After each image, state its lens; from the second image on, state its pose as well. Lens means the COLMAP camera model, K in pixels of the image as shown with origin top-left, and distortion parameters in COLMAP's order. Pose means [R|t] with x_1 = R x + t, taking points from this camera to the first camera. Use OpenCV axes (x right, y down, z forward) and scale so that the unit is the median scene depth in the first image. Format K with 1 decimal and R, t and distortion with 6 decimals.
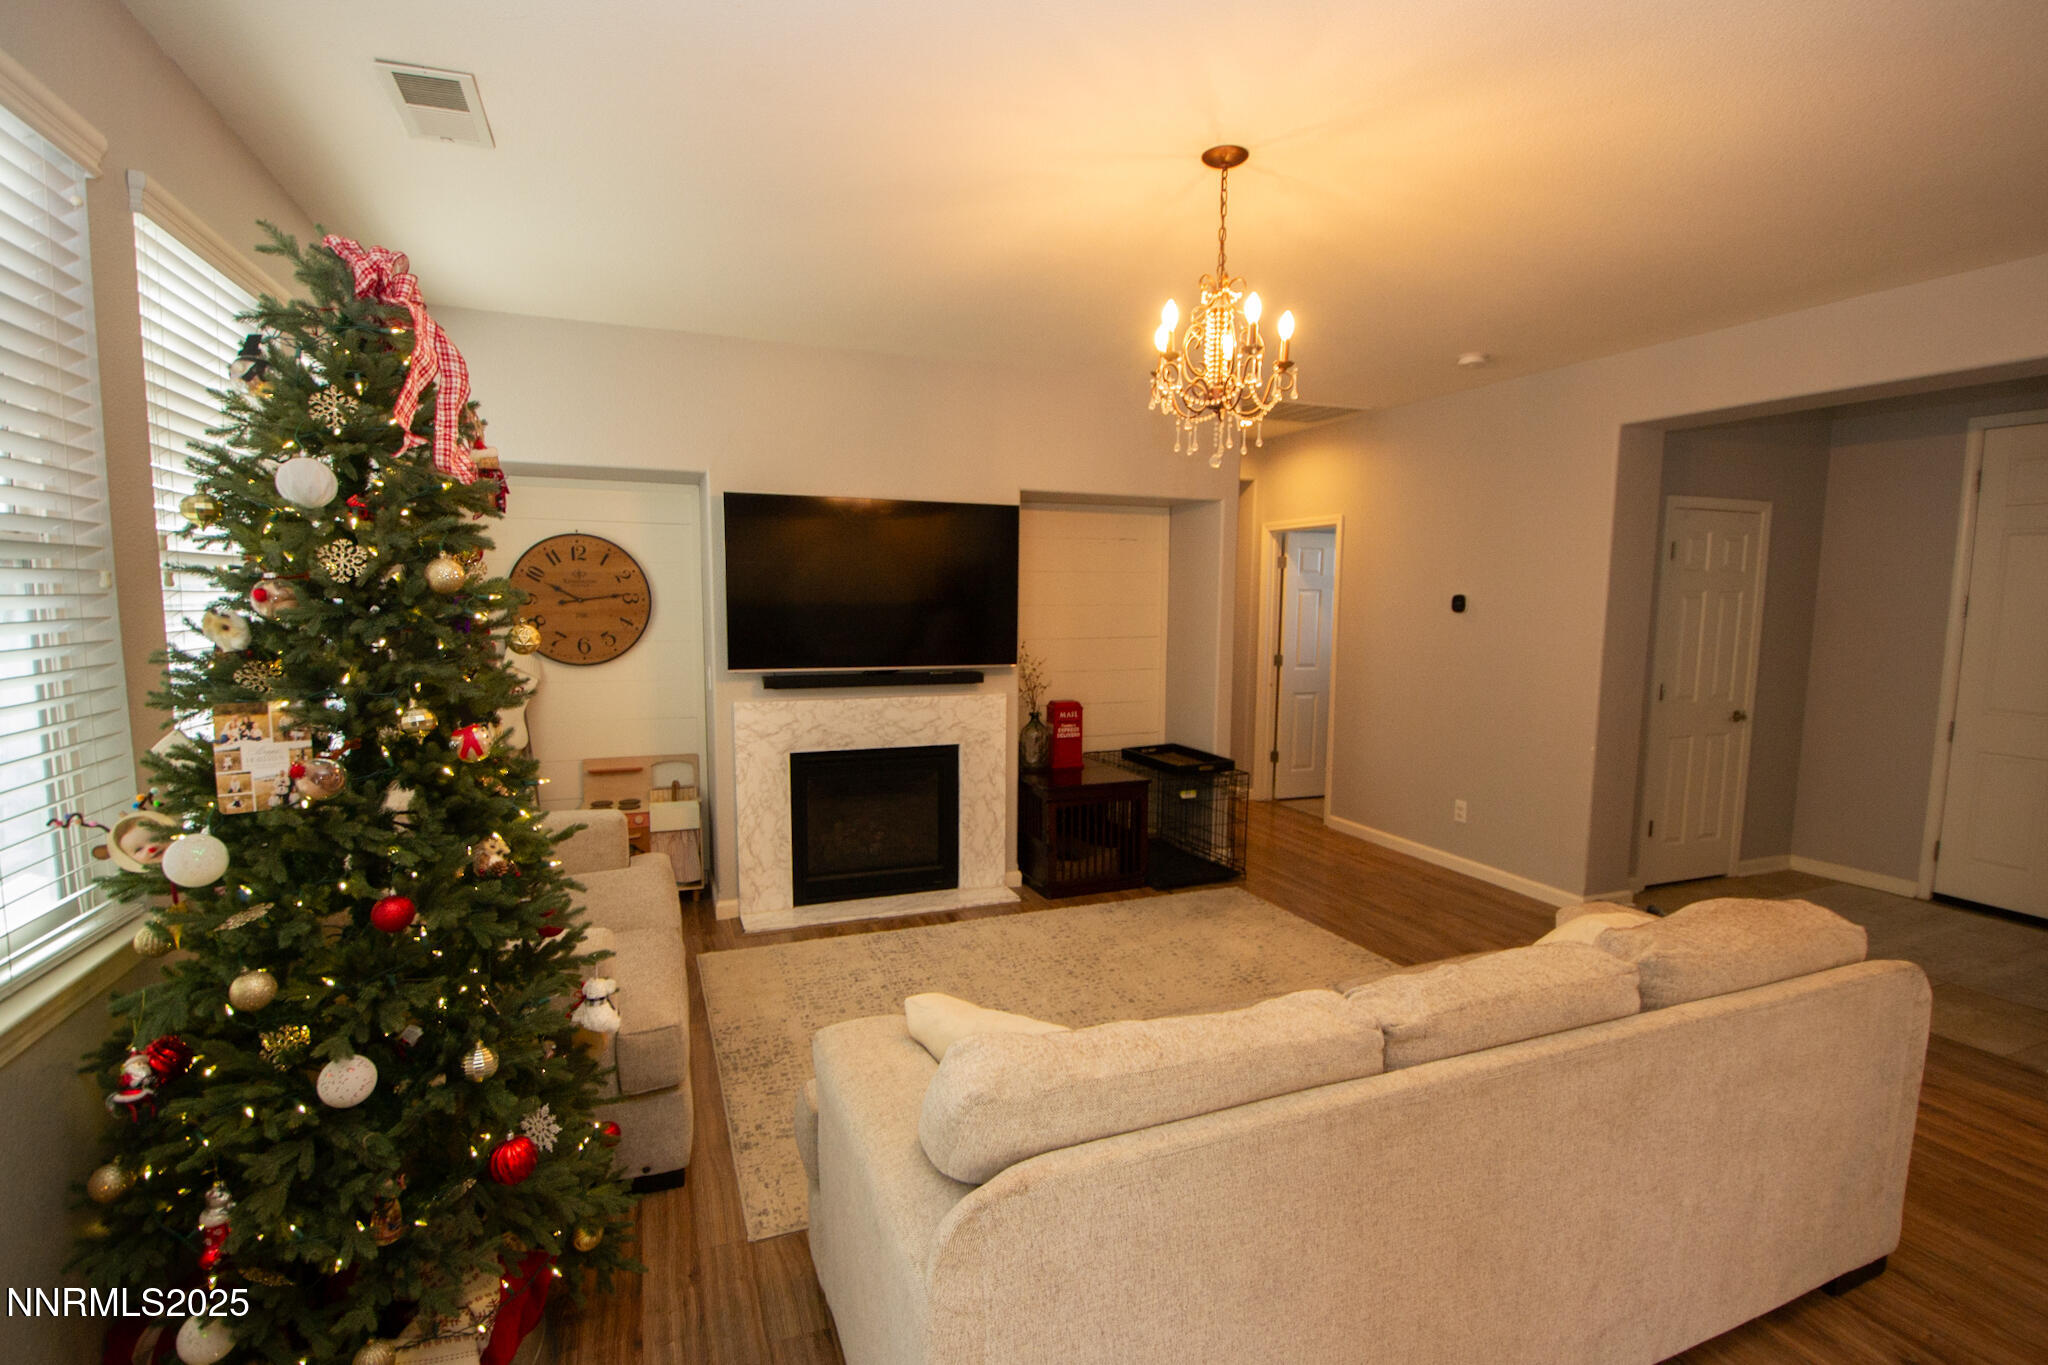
lens RADIAL K [[929.0, 0, 1020.4], [0, 929.0, 689.7], [0, 0, 1]] dist [-0.004984, -0.006547]
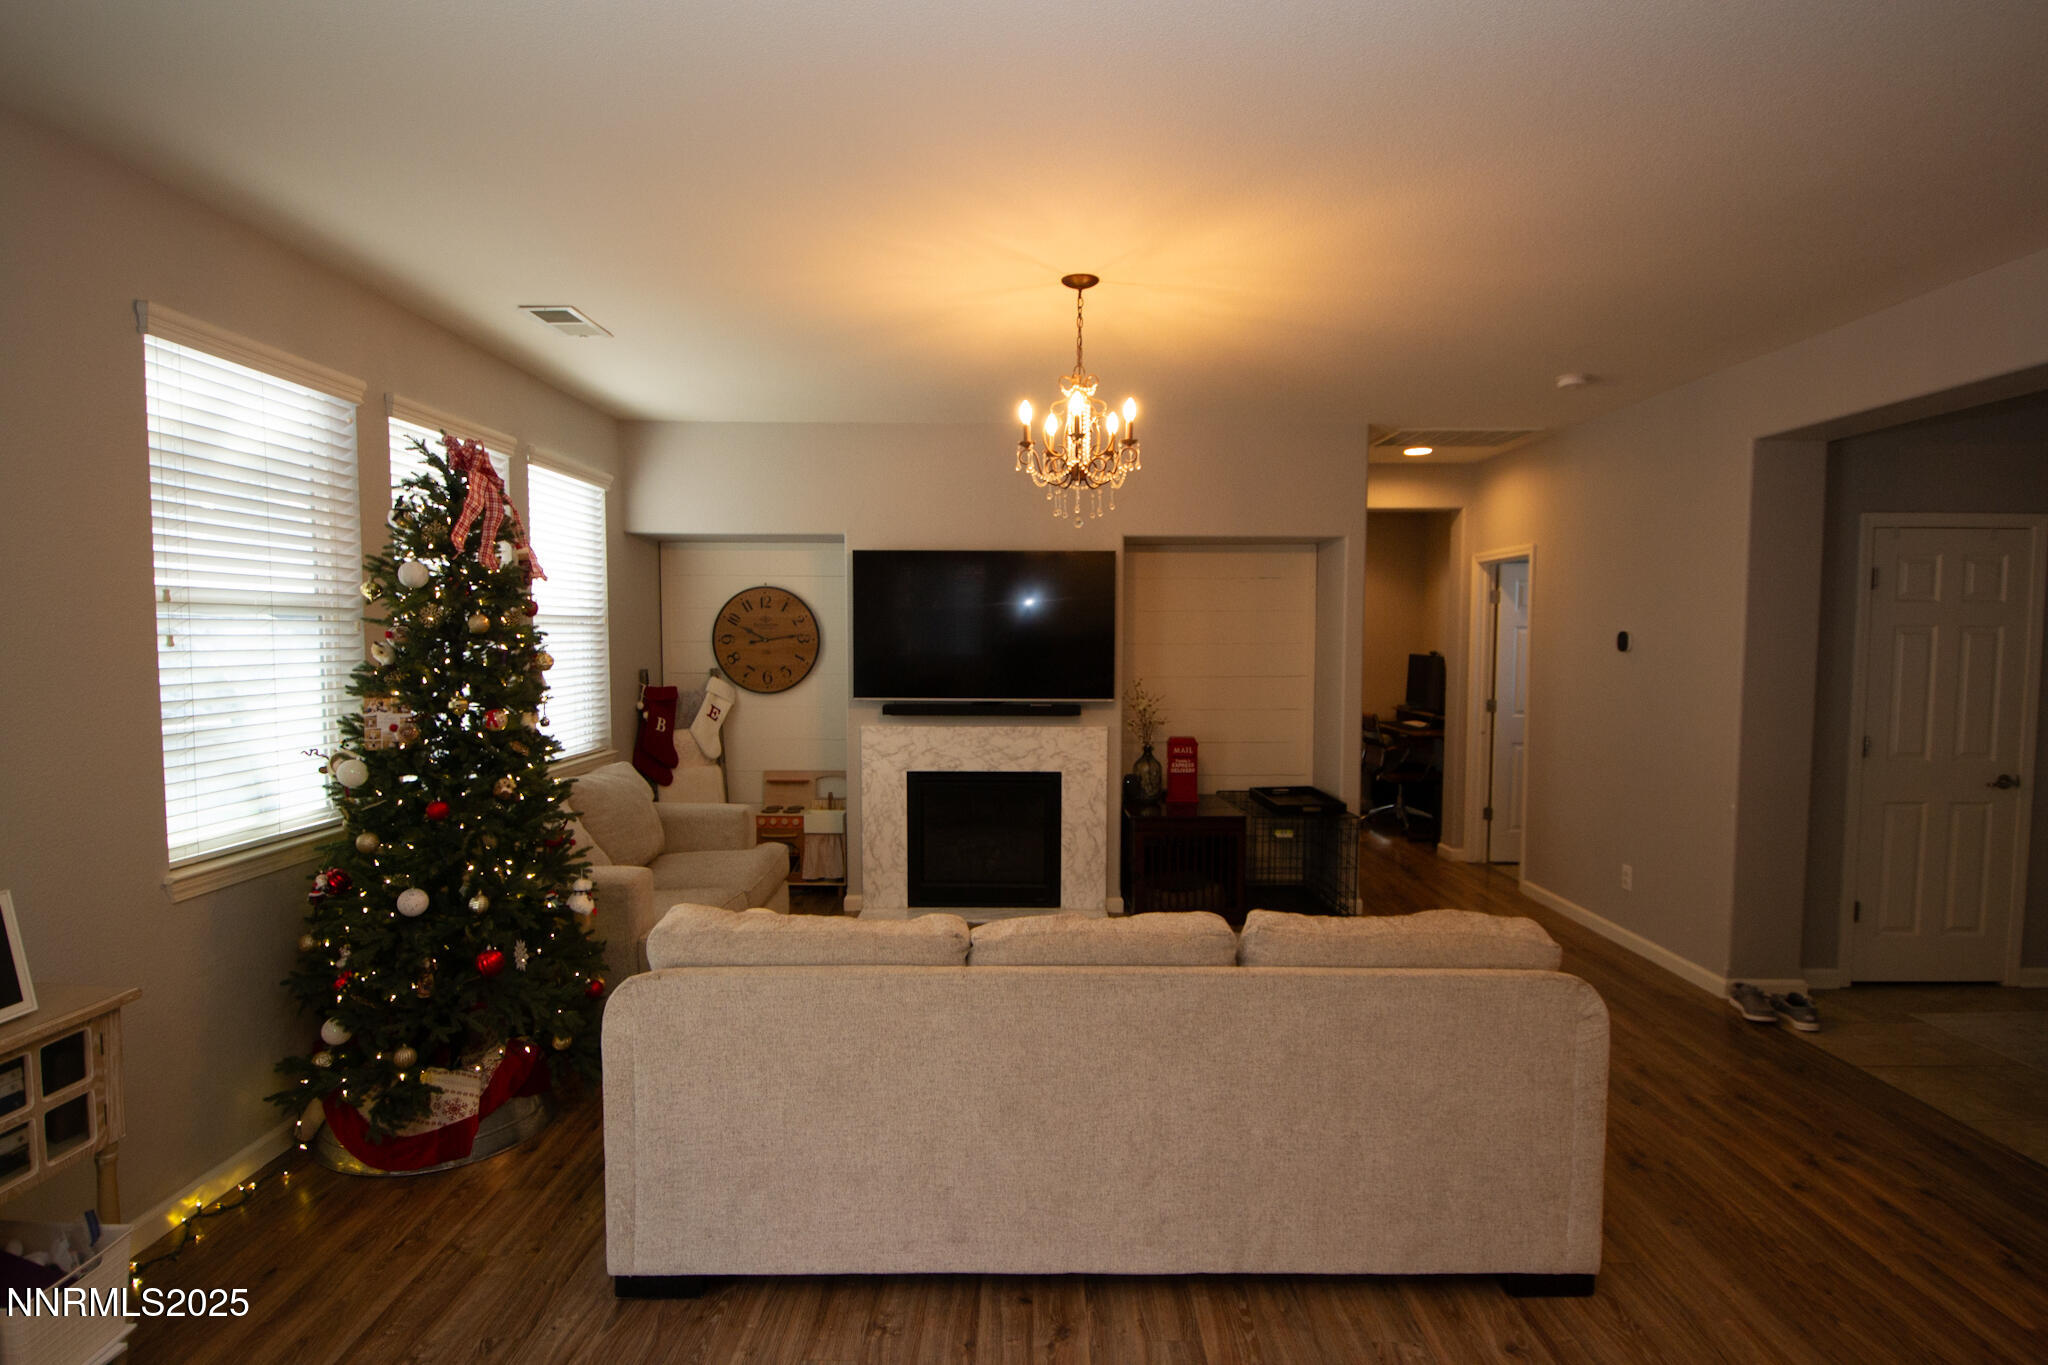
lens RADIAL K [[1040.2, 0, 1031.2], [0, 1040.2, 684.3], [0, 0, 1]] dist [0.002071, -0.000875]
pose [[0.933137, 0.012380, -0.359308, 0.345574], [-0.032205, 0.998267, -0.049243, 0.018017], [0.358076, 0.057522, 0.931919, -0.150586]]
